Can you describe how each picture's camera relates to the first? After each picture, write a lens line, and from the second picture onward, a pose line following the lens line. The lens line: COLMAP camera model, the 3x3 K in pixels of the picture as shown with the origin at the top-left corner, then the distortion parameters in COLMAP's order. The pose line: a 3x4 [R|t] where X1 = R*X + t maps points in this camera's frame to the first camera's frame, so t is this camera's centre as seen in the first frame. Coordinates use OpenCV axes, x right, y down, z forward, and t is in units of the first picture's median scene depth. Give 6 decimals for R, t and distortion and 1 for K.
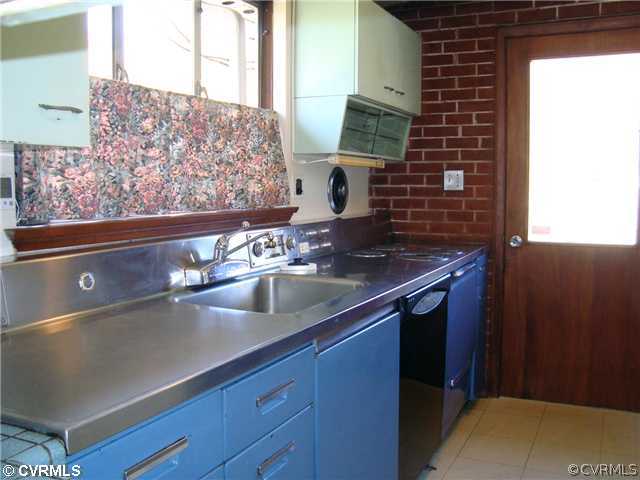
lens RADIAL K [[630.2, 0, 320.0], [0, 630.2, 240.0], [0, 0, 1]] dist [-0.128647, 0.016506]
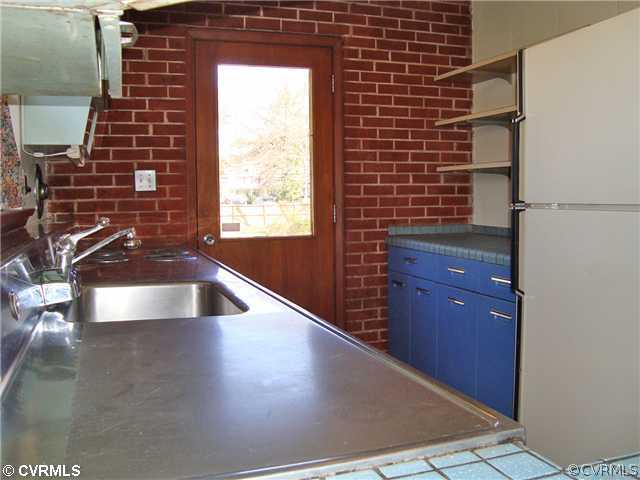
lens RADIAL K [[630.2, 0, 320.0], [0, 630.2, 240.0], [0, 0, 1]] dist [-0.128647, 0.016506]
pose [[0.709392, -0.057799, 0.702441, -0.274931], [0.073719, 0.997250, 0.007608, 0.008137], [-0.700949, 0.046386, 0.711702, 0.138071]]
